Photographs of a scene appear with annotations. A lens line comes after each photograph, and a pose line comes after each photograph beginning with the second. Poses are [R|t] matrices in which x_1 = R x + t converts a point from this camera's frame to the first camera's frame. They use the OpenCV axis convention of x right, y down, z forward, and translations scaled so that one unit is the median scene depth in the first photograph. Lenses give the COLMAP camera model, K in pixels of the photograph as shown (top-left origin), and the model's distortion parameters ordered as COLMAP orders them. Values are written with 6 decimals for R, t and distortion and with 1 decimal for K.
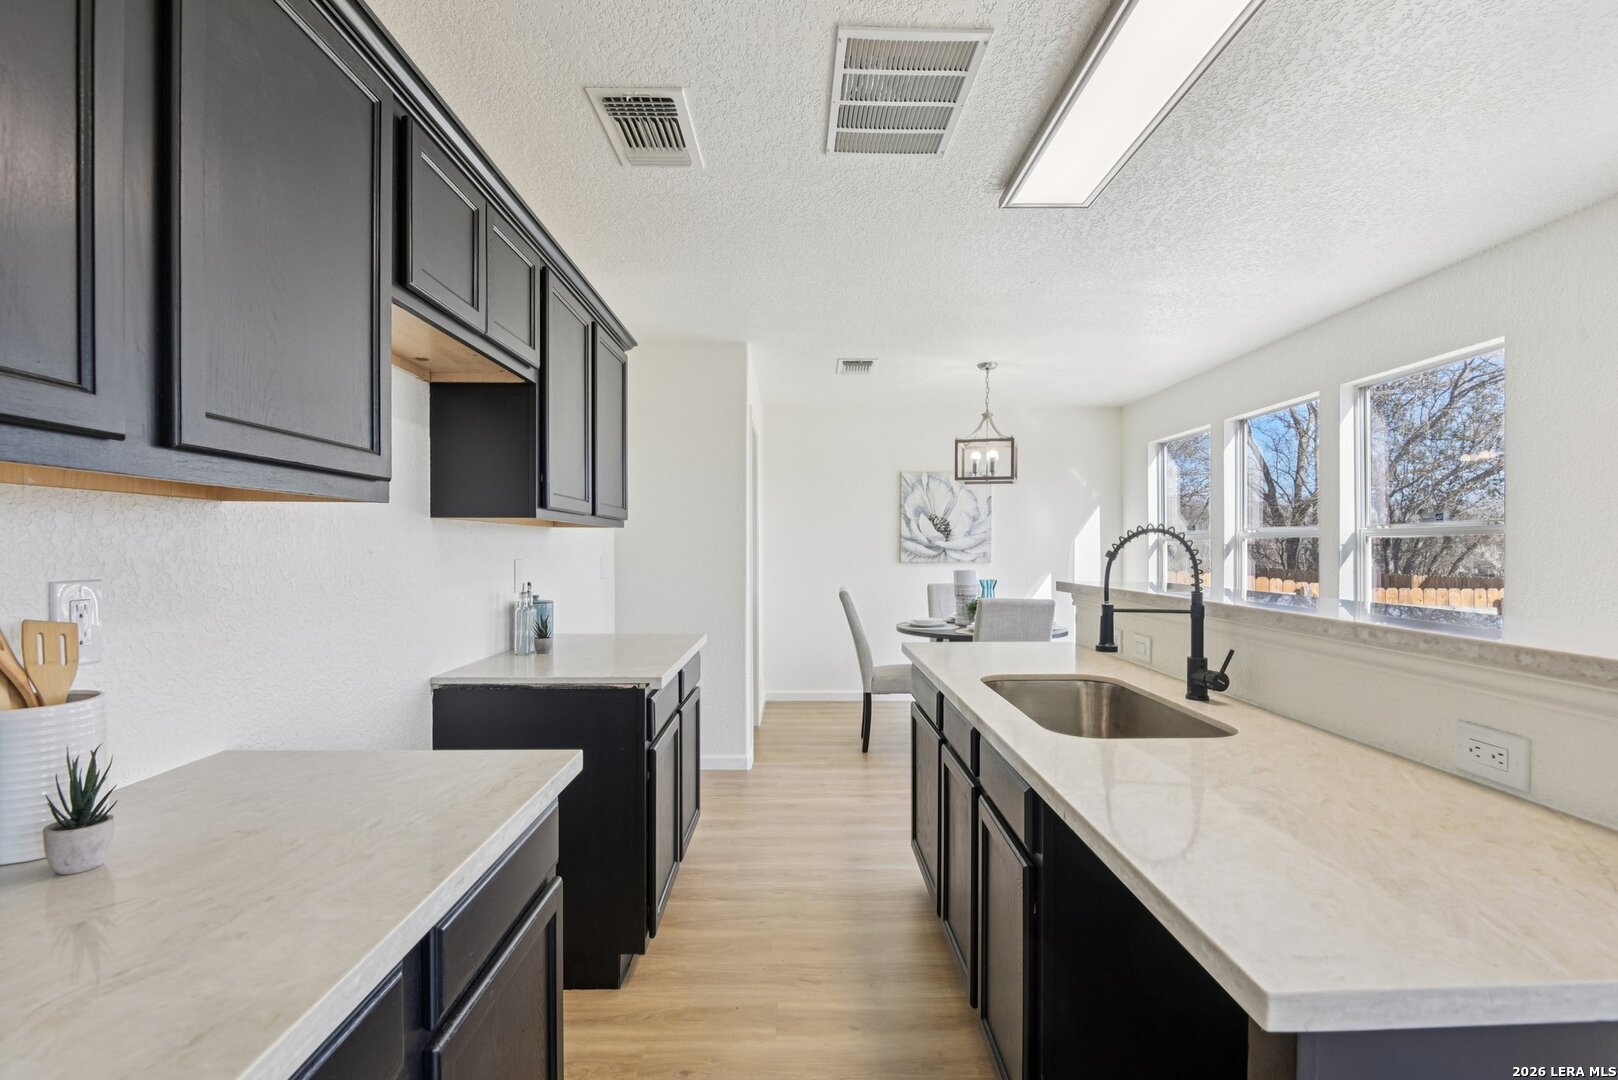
lens RADIAL K [[747.3, 0, 810.4], [0, 747.3, 545.3], [0, 0, 1]] dist [-0.000209, -0.000038]
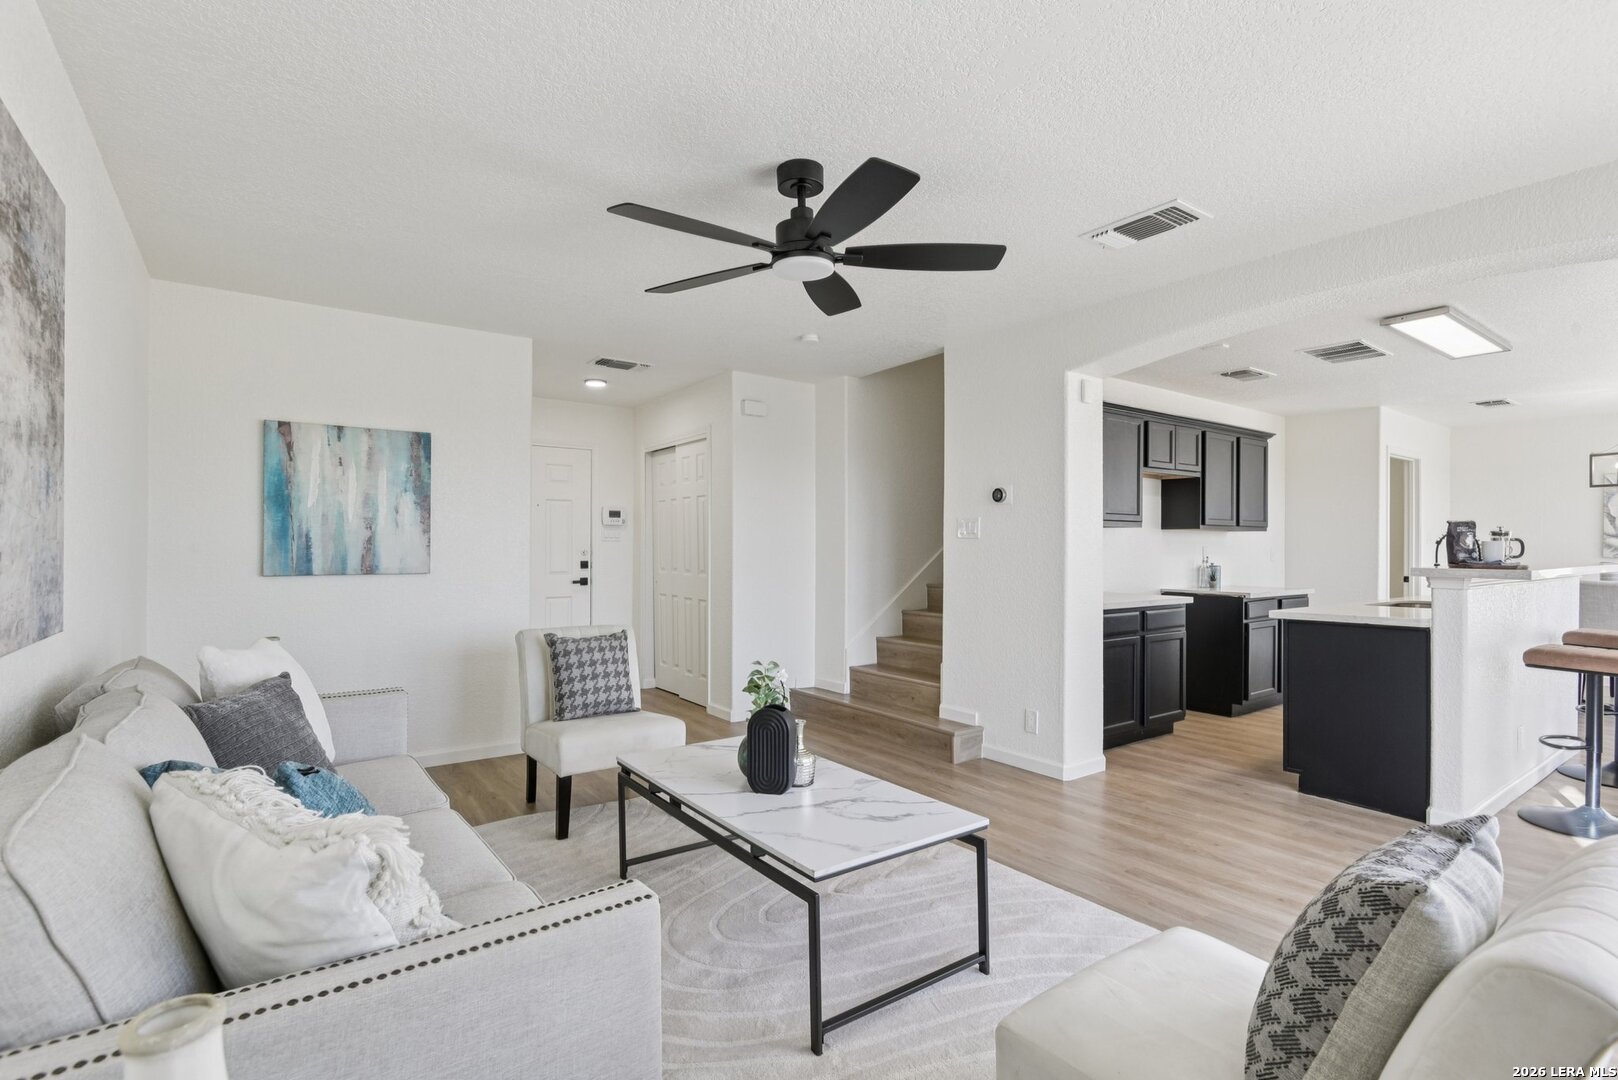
lens RADIAL K [[766.8, 0, 809.0], [0, 766.8, 548.8], [0, 0, 1]] dist [0.000348, -0.000018]
pose [[0.571727, 0.001400, -0.820443, 1.026813], [-0.002191, 0.999998, 0.000180, 0.034385], [0.820441, 0.001695, 0.571728, -1.613165]]
